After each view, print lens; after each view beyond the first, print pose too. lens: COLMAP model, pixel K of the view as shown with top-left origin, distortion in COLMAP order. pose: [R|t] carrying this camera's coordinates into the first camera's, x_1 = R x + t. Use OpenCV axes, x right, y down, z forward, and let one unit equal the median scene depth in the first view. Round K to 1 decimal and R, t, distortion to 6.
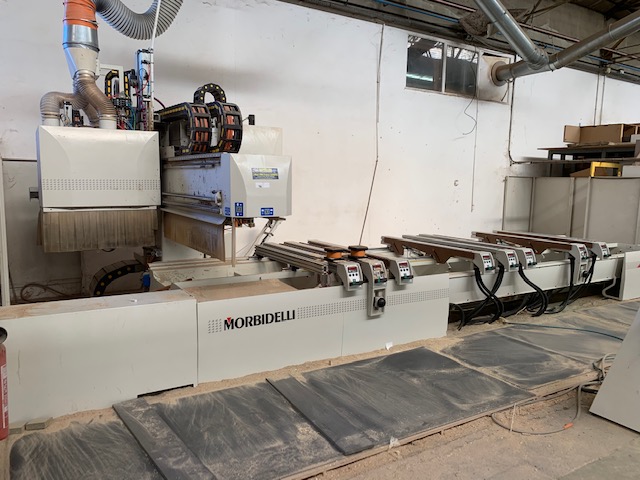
lens RADIAL K [[492.2, 0, 320.0], [0, 492.2, 242.1], [0, 0, 1]] dist [0.025099, -0.030450]
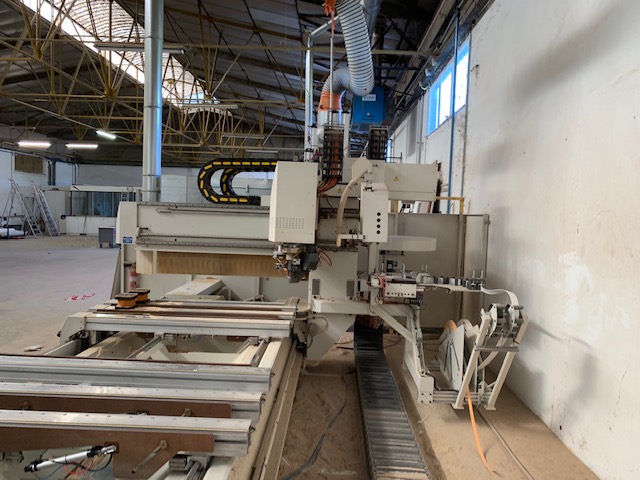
lens RADIAL K [[492.2, 0, 321.6], [0, 492.2, 242.9], [0, 0, 1]] dist [0.025099, -0.030450]
pose [[-0.546958, 0.011528, -0.837081, 0.632642], [-0.149158, 0.982564, 0.110993, -0.235299], [0.823765, 0.185566, -0.535702, 1.753056]]
